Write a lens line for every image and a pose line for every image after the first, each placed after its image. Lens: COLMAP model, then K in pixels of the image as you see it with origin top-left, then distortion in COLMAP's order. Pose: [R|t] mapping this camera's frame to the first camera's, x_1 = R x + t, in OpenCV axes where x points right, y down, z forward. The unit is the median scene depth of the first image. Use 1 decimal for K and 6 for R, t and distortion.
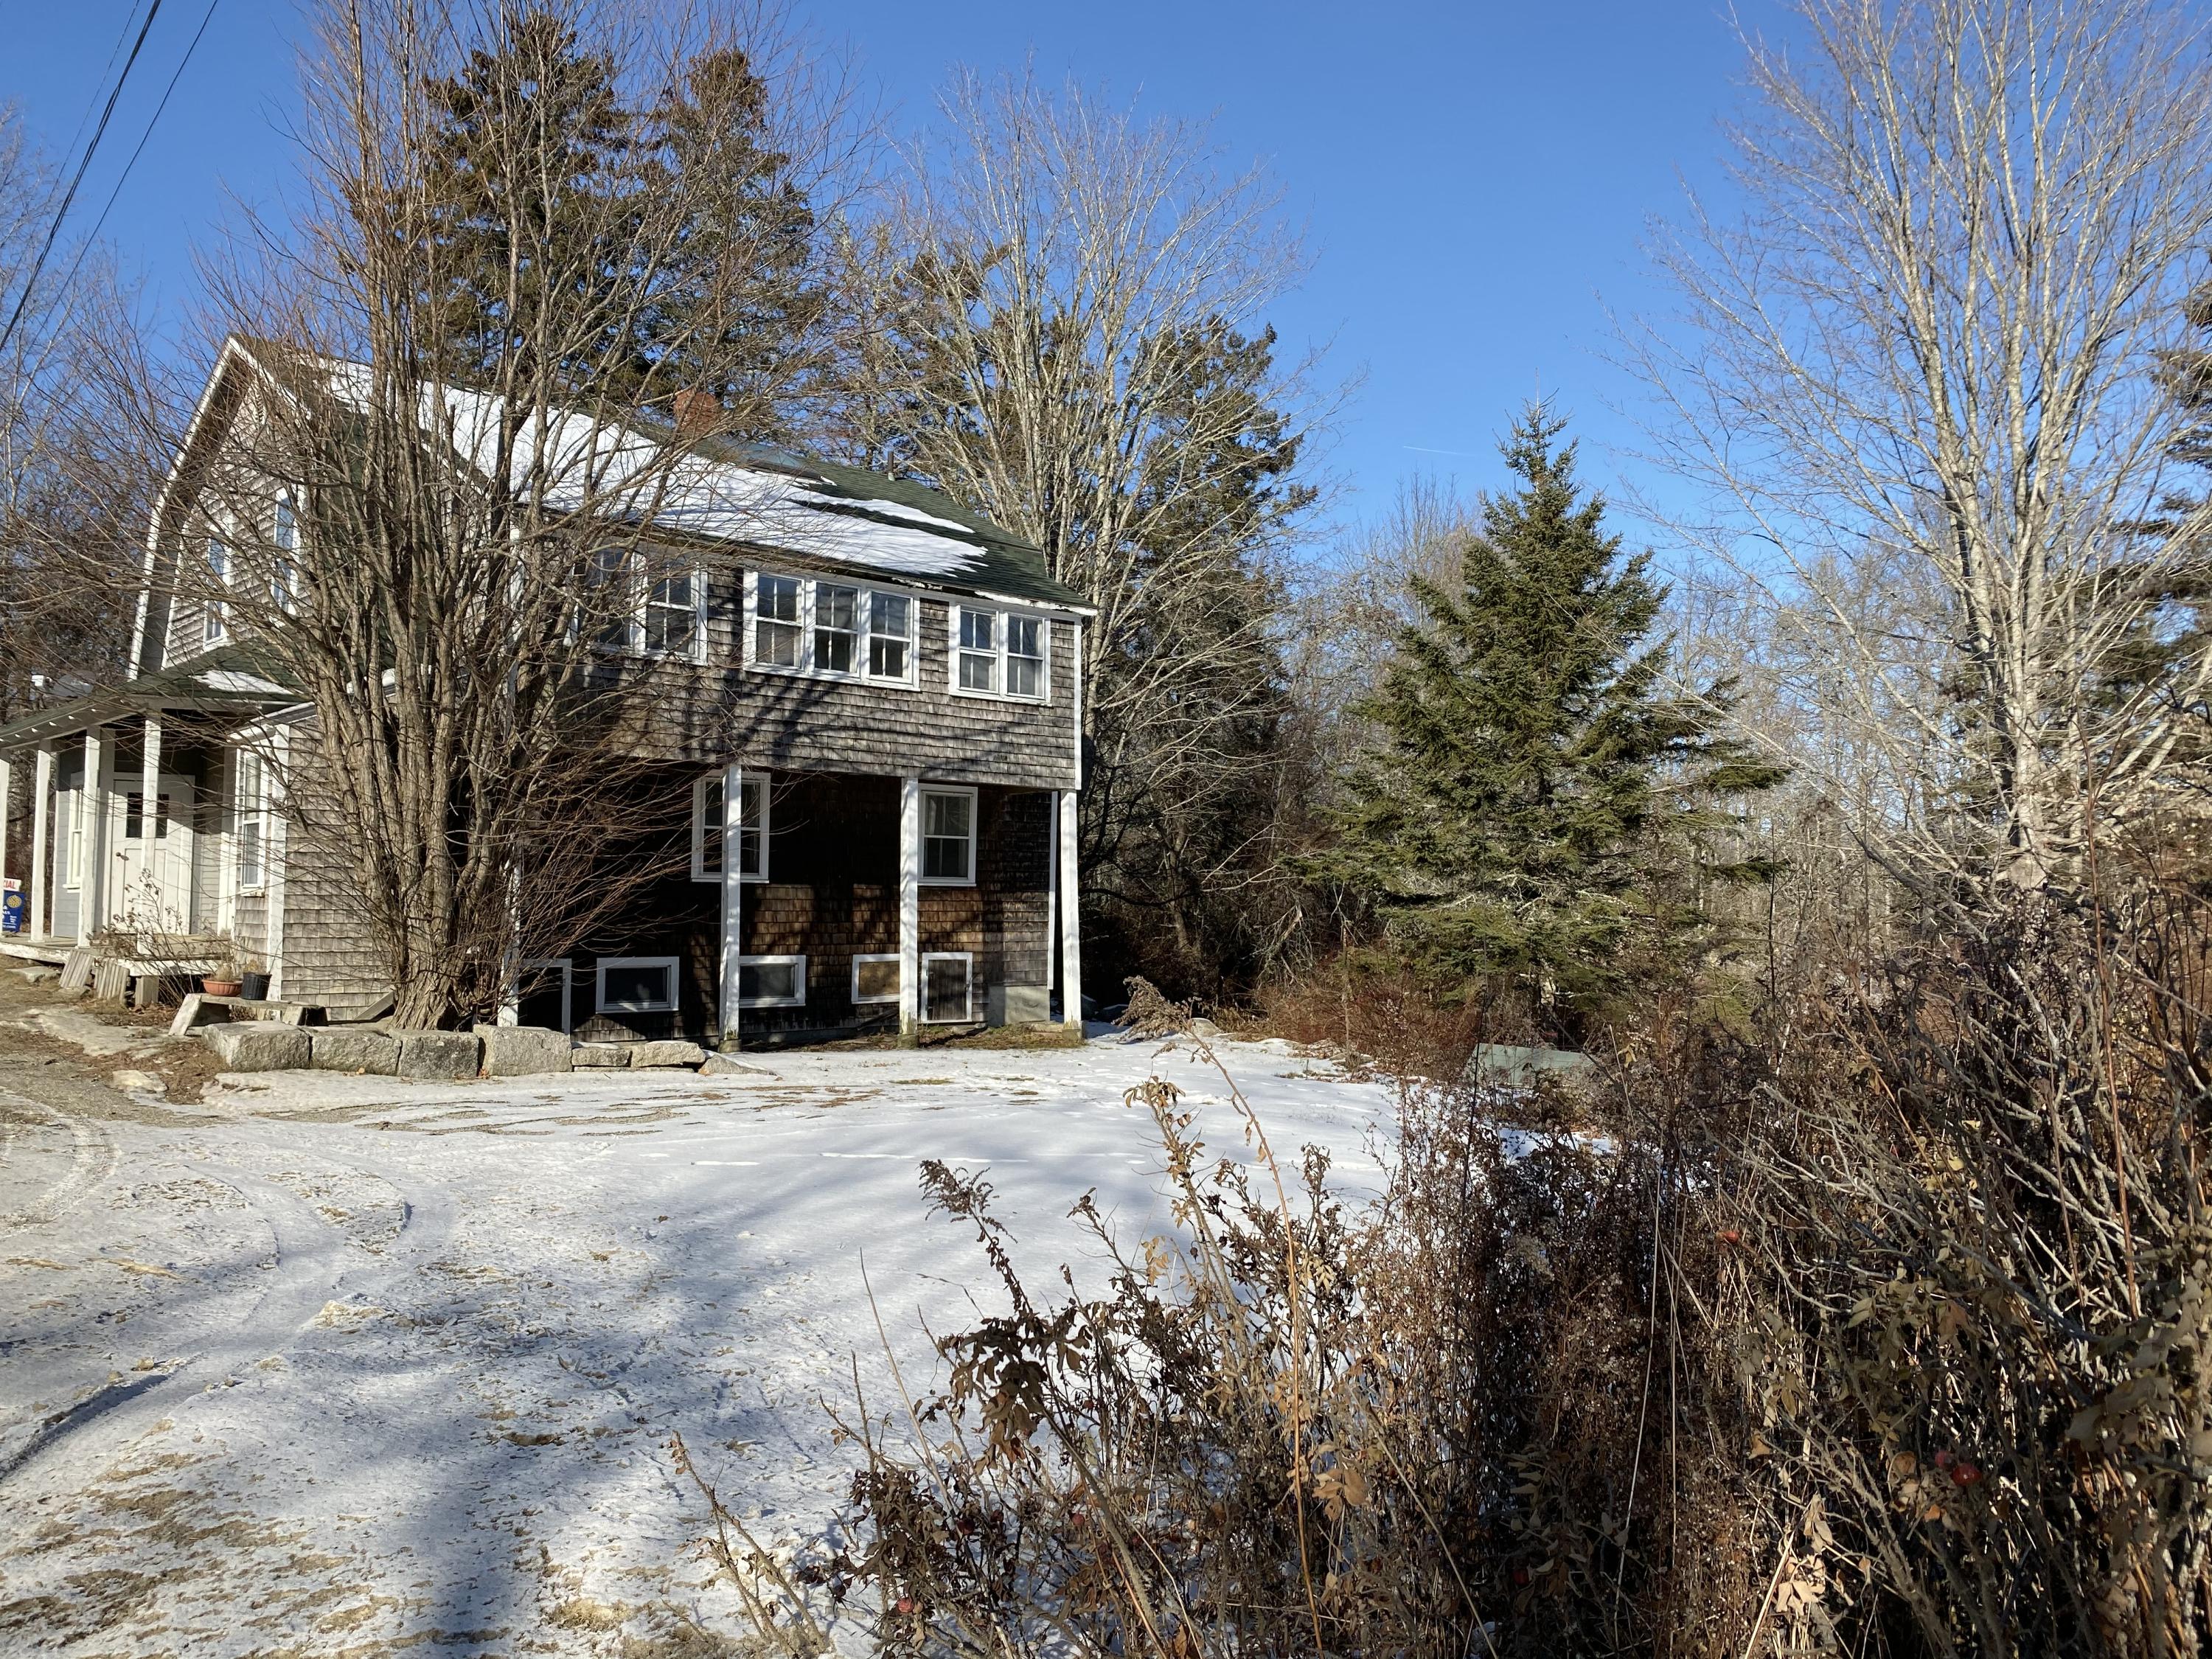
lens RADIAL K [[1700.8, 0, 1112.8], [0, 1700.8, 829.4], [0, 0, 1]] dist [0.040239, -0.033037]
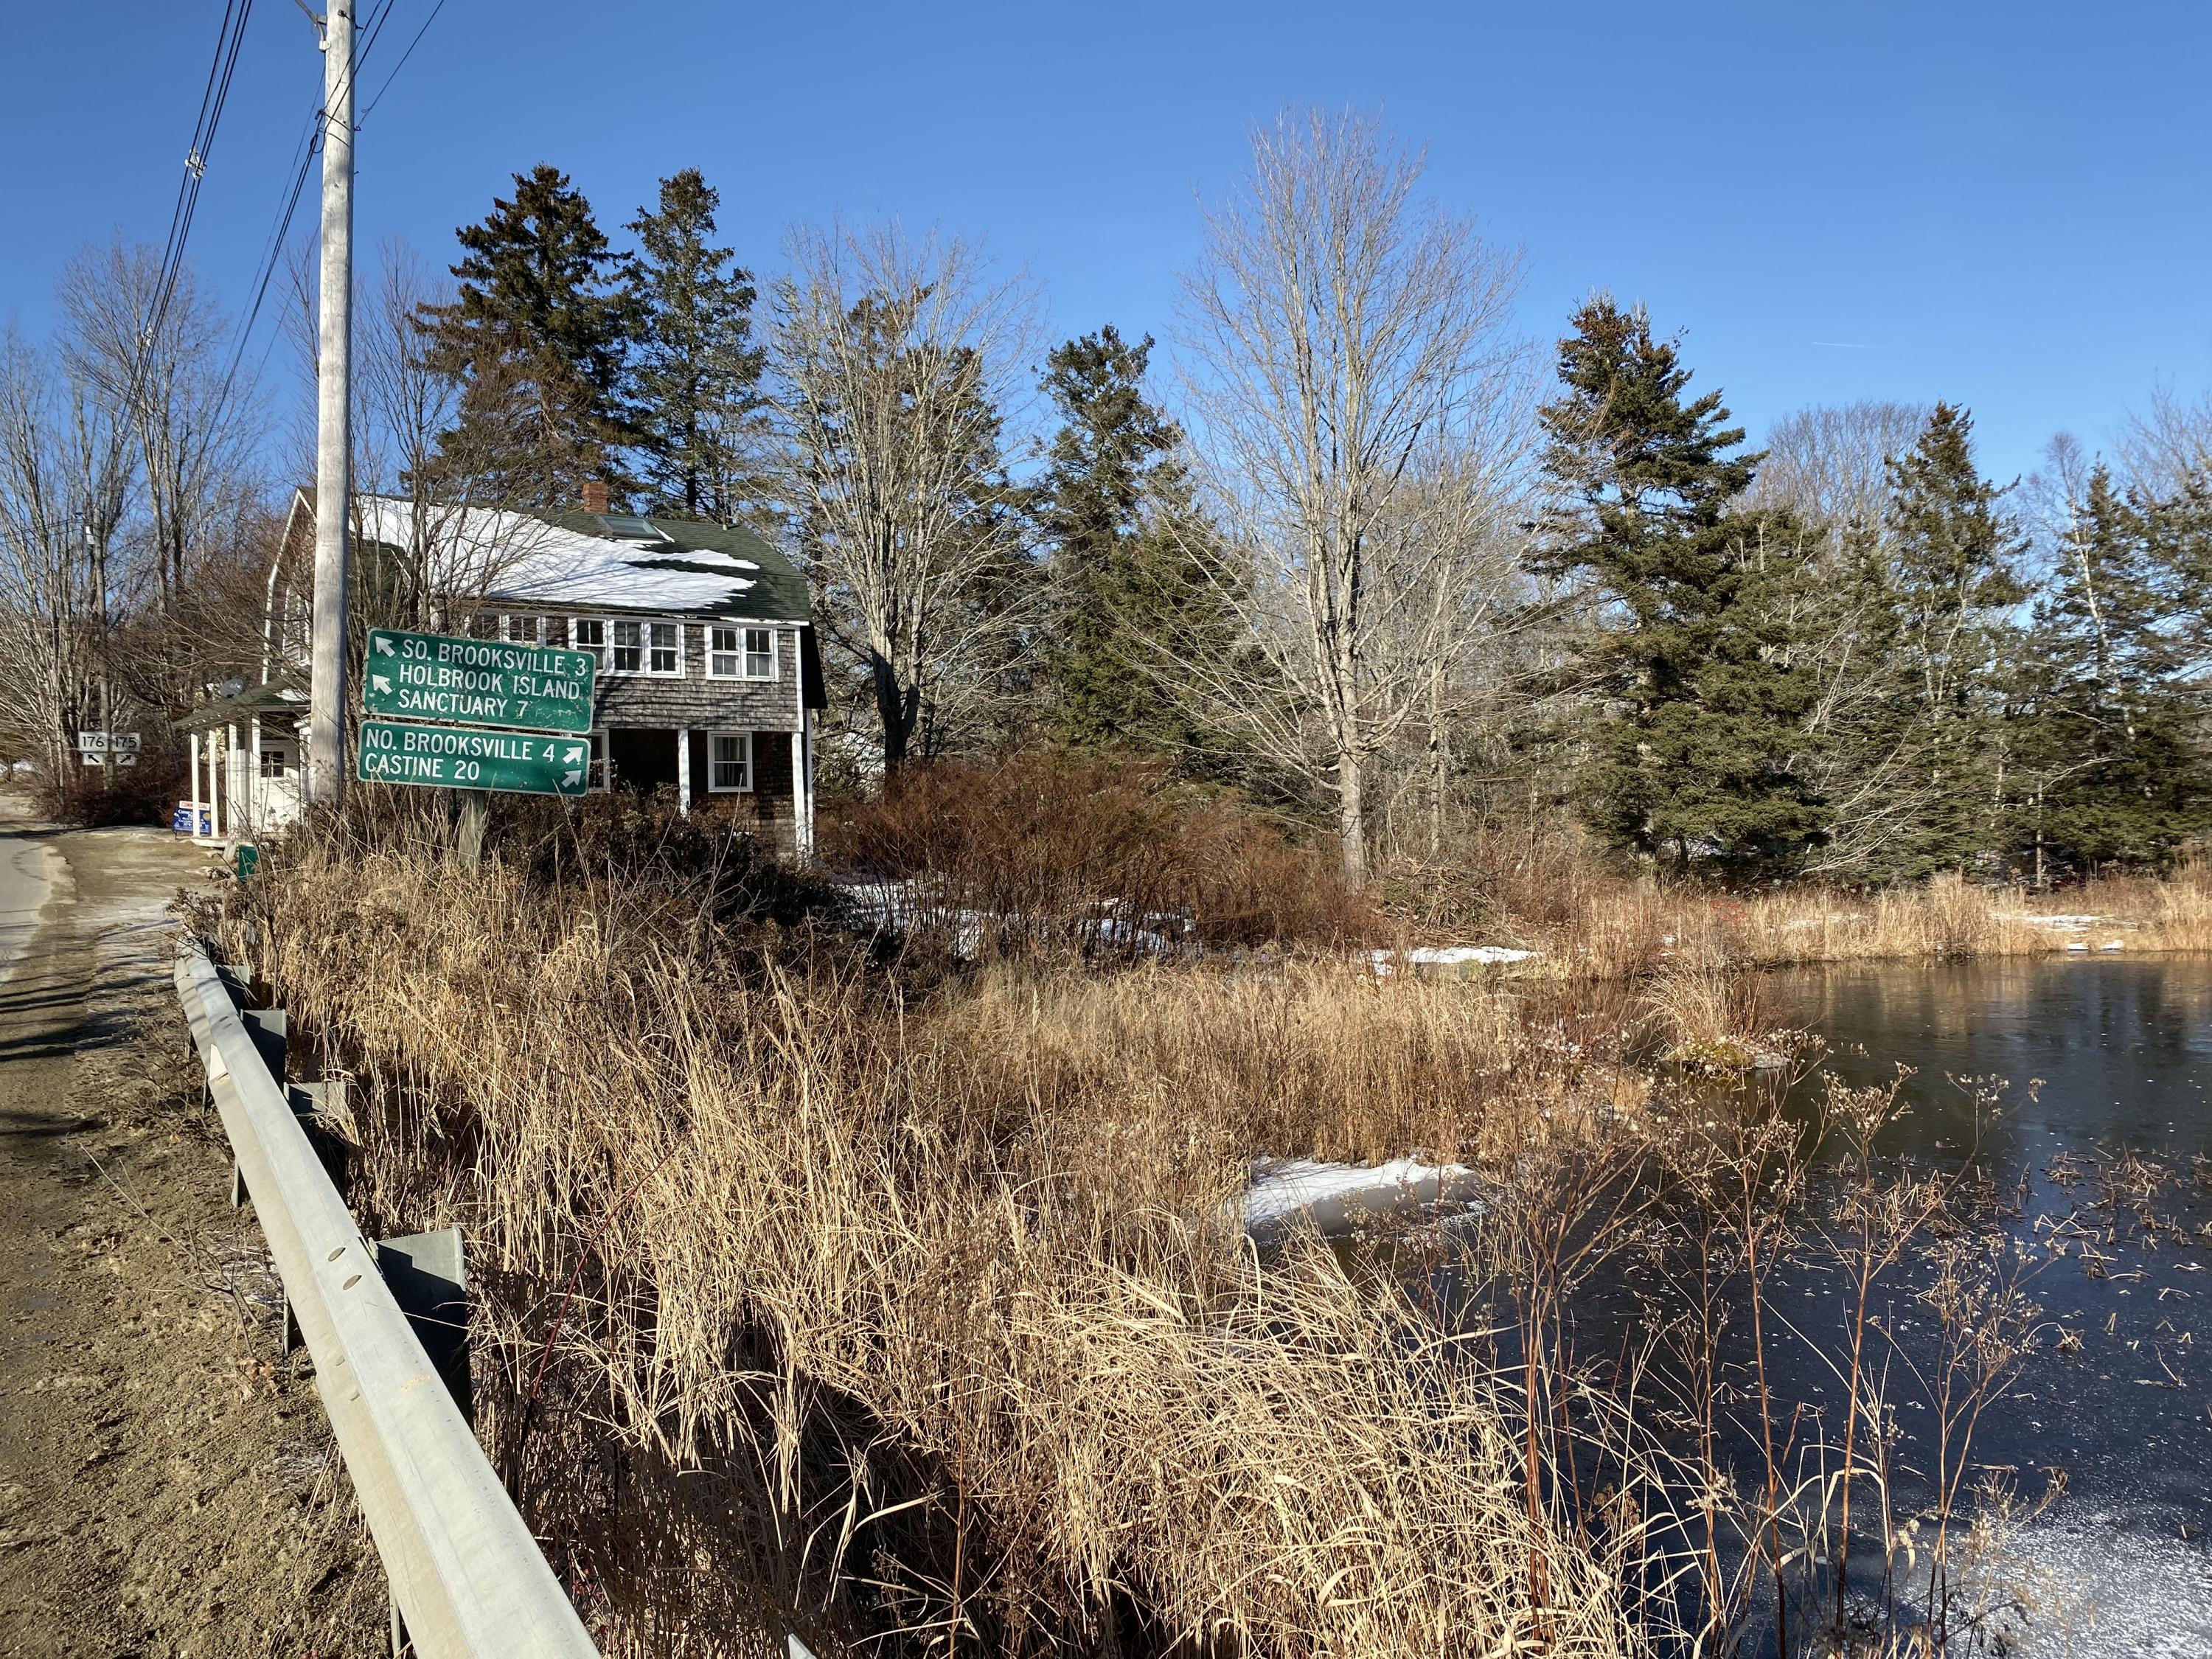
lens RADIAL K [[1700.8, 0, 1100.9], [0, 1700.8, 834.5], [0, 0, 1]] dist [0.040239, -0.033037]
pose [[0.993102, -0.025996, -0.114333, 0.485399], [0.032604, 0.997881, 0.056306, -0.007482], [0.112627, -0.059645, 0.991846, -0.653747]]
